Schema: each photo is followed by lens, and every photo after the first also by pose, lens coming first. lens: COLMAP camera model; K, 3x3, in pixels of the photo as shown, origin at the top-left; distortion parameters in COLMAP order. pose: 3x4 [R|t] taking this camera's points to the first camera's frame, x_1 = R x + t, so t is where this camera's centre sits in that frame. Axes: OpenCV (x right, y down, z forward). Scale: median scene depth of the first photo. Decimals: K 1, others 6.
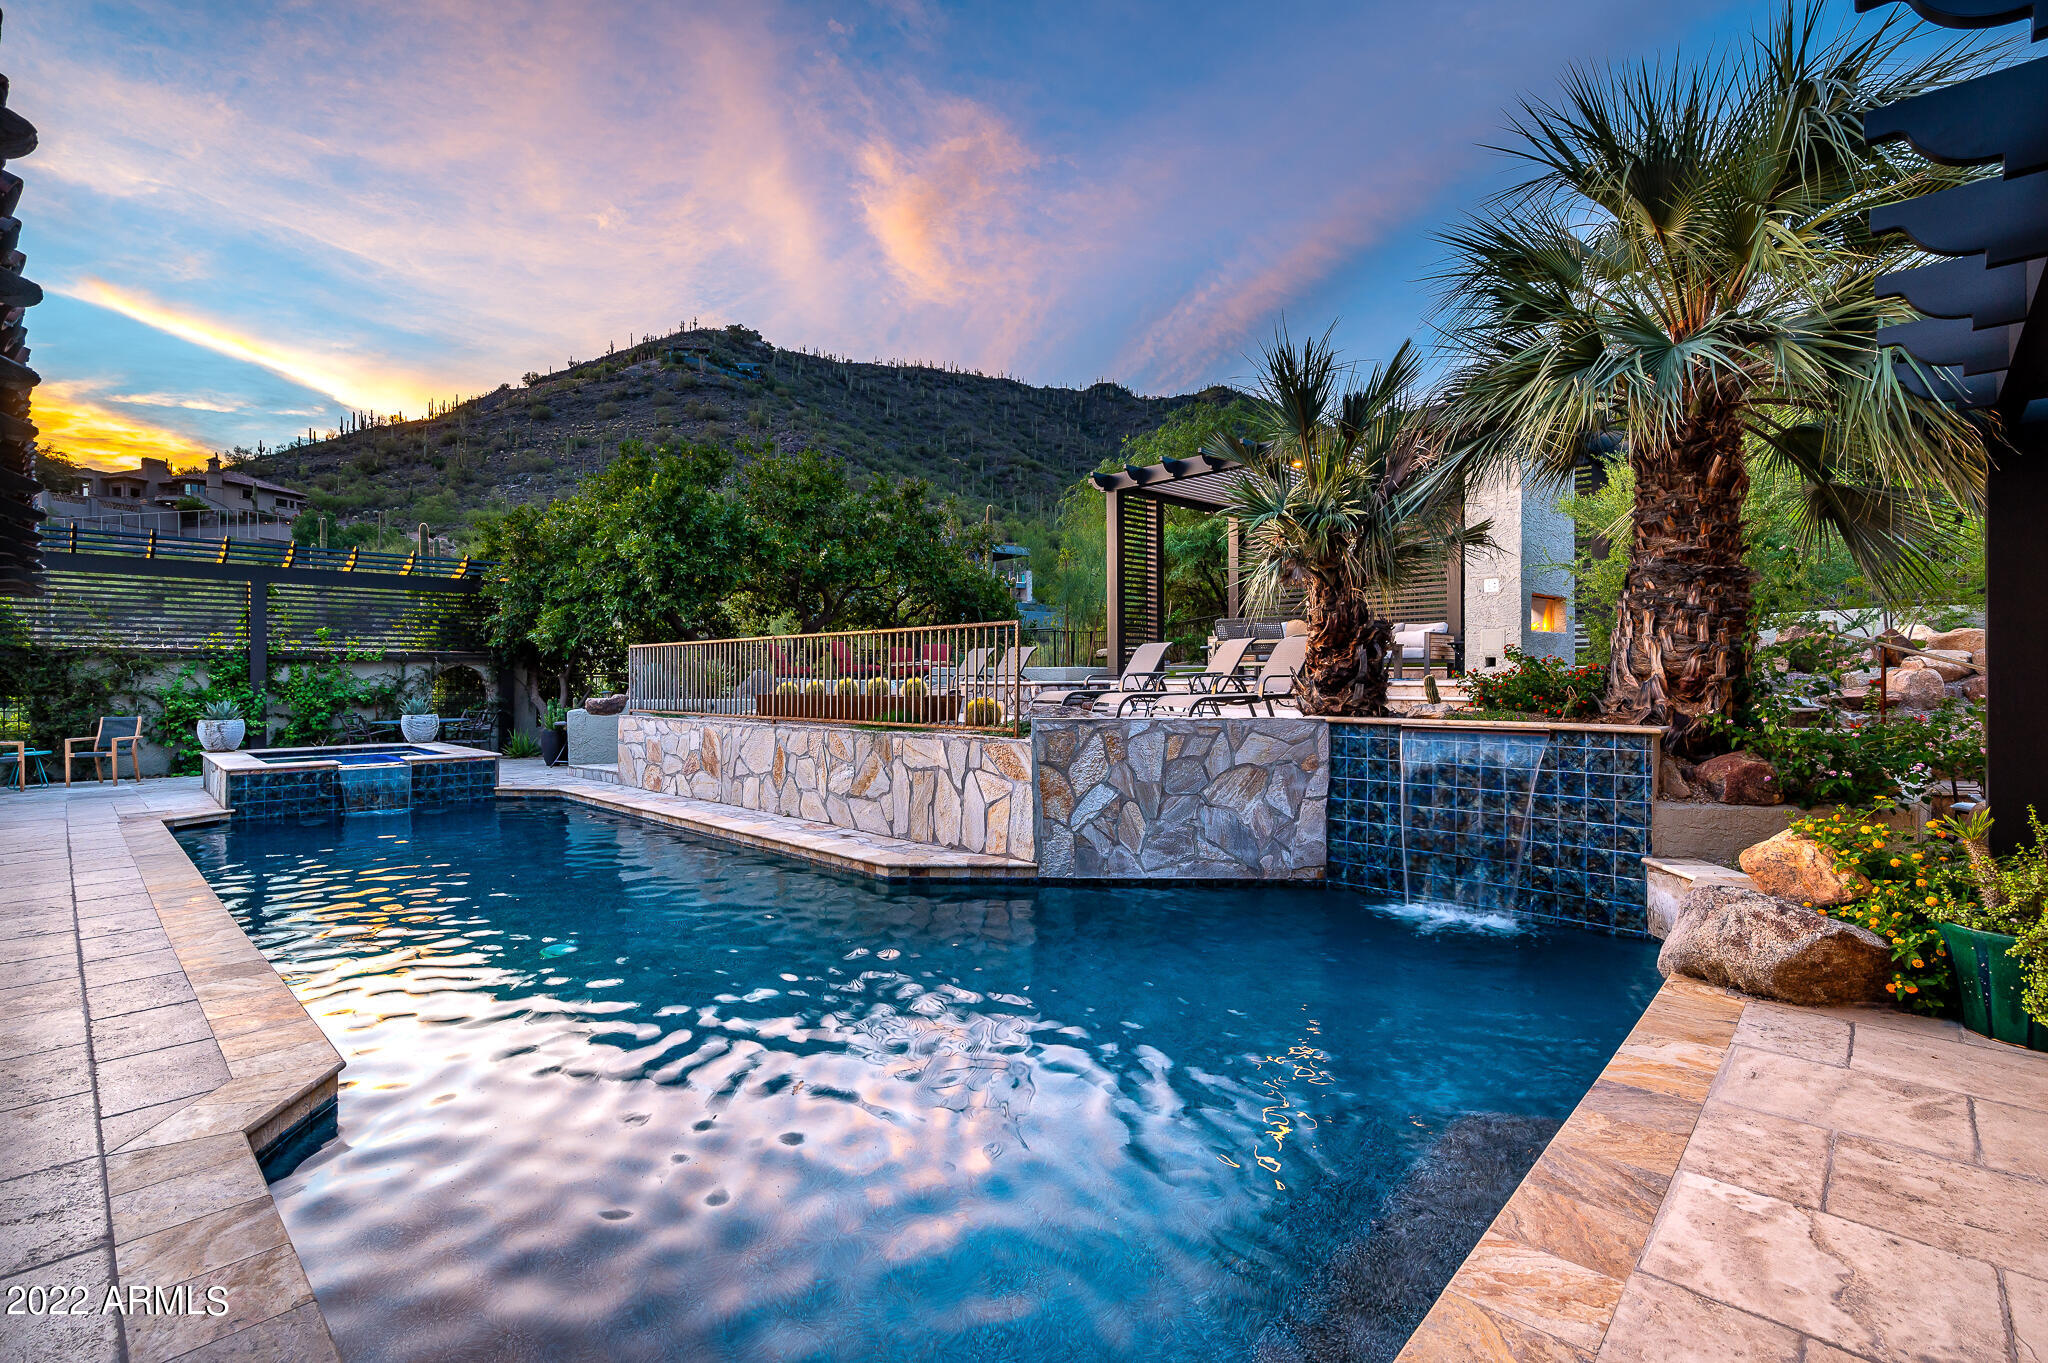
lens RADIAL K [[919.4, 0, 1011.8], [0, 919.4, 686.4], [0, 0, 1]] dist [-0.003946, 0.000359]
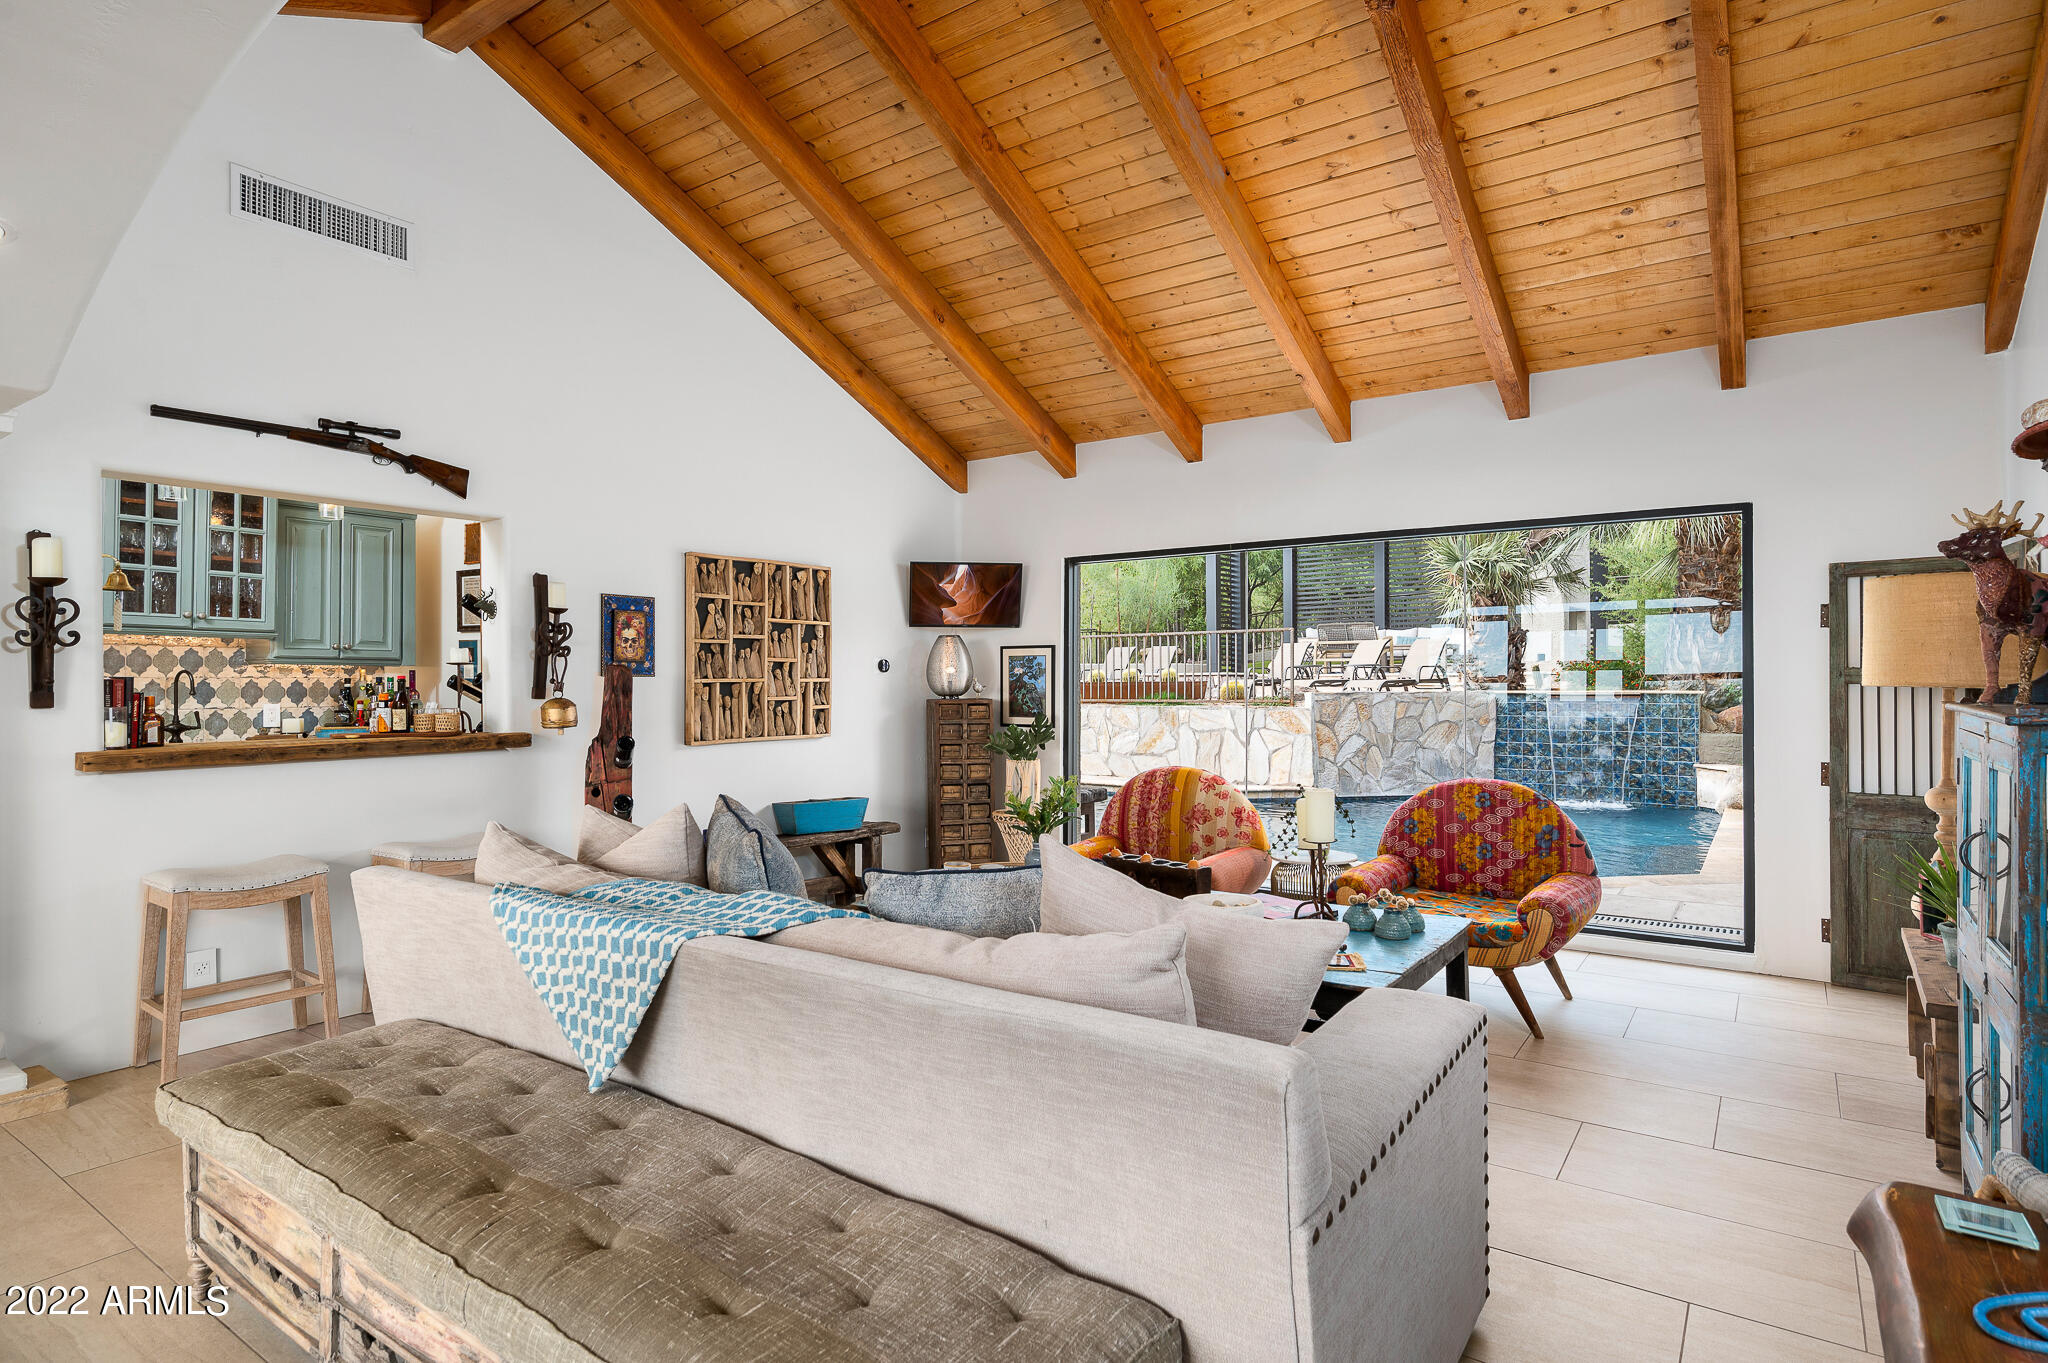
lens RADIAL K [[1075.1, 0, 1015.7], [0, 1075.1, 679.2], [0, 0, 1]] dist [0.000690, 0.001124]
pose [[0.989718, -0.003972, 0.142979, -0.721141], [0.005163, 0.999955, -0.007957, 0.025027], [-0.142940, 0.008613, 0.989694, -0.693738]]
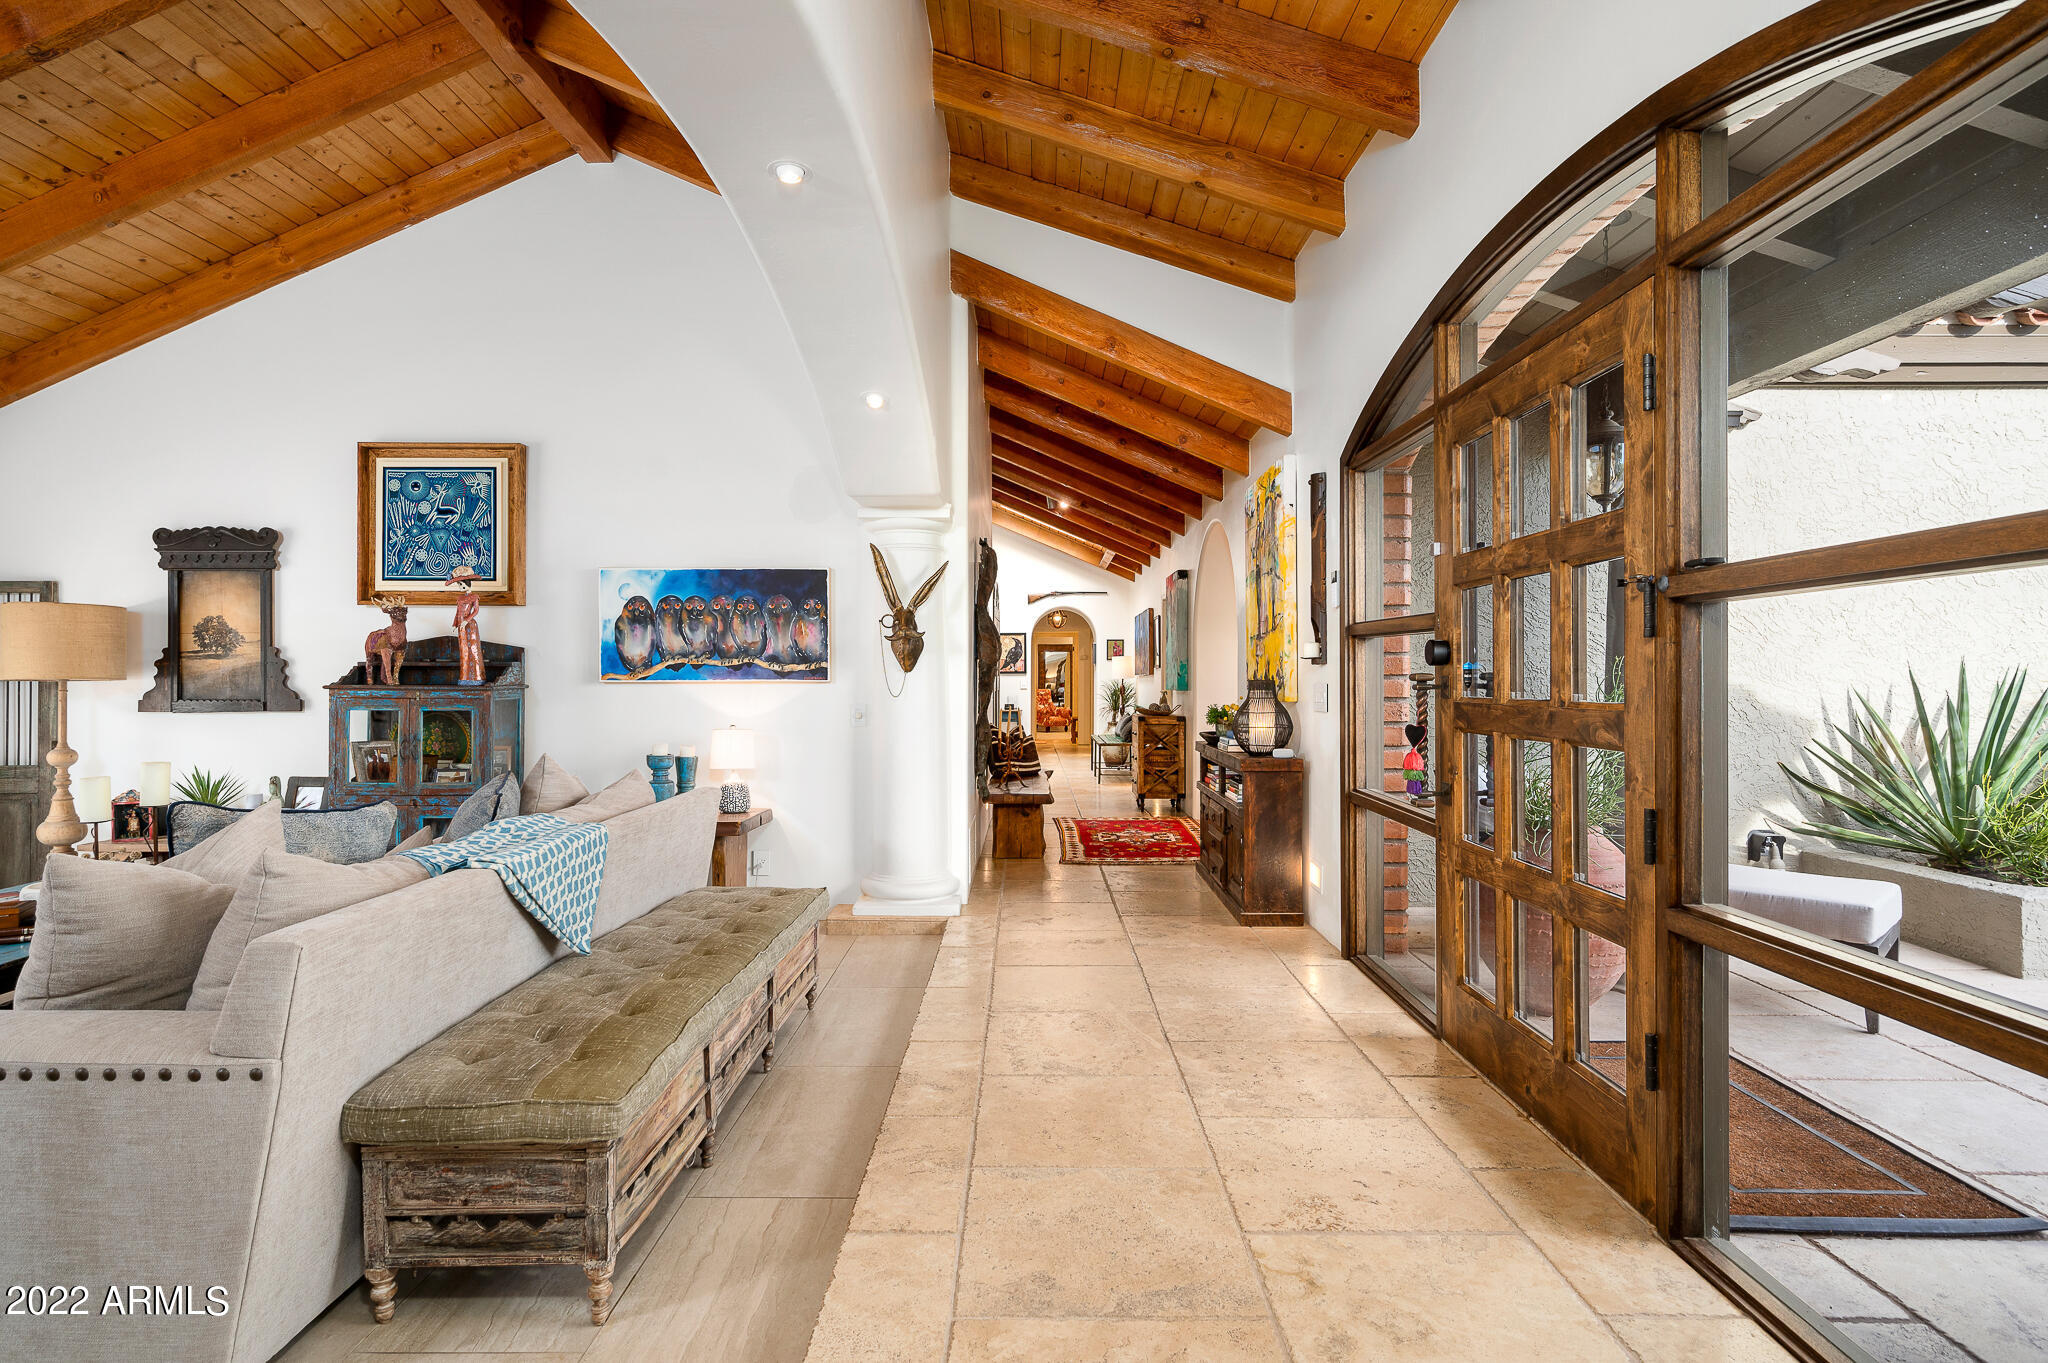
lens RADIAL K [[1075.1, 0, 1022.7], [0, 1075.1, 678.7], [0, 0, 1]] dist [0.000690, 0.001124]
pose [[-0.688046, -0.000628, 0.725667, -1.233085], [0.007250, 0.999944, 0.007739, 0.026434], [-0.725631, 0.010586, -0.688003, -0.203242]]
